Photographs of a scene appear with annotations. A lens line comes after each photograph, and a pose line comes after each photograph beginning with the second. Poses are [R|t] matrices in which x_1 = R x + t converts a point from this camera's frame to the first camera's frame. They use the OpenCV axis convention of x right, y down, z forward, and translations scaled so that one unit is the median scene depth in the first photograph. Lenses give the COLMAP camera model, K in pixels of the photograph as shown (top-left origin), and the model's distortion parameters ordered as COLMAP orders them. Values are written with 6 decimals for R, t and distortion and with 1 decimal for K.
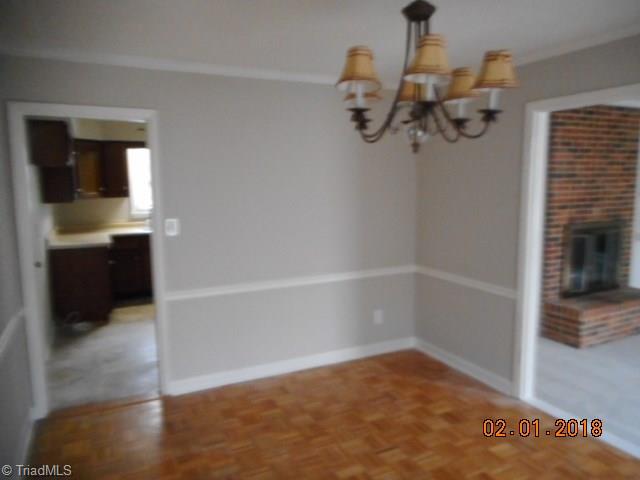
lens RADIAL K [[482.5, 0, 319.9], [0, 482.5, 238.2], [0, 0, 1]] dist [0.009770, 0.001480]
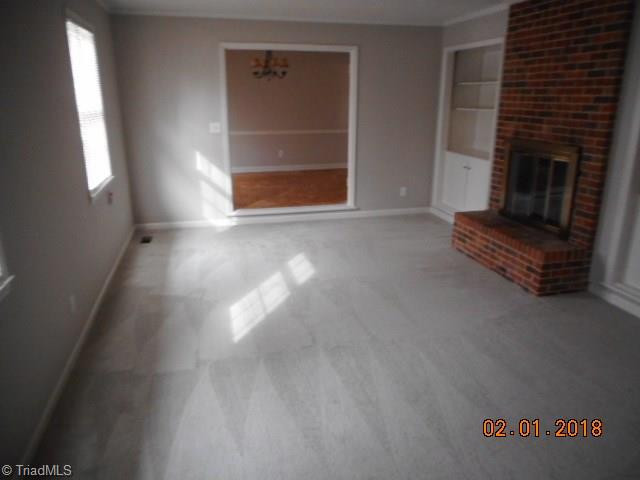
lens RADIAL K [[482.5, 0, 320.9], [0, 482.5, 239.3], [0, 0, 1]] dist [0.009770, 0.001480]
pose [[-0.226867, 0.286618, -0.930796, 1.516141], [-0.135238, 0.937186, 0.321547, -0.095163], [0.964490, 0.198828, -0.173855, 0.831413]]
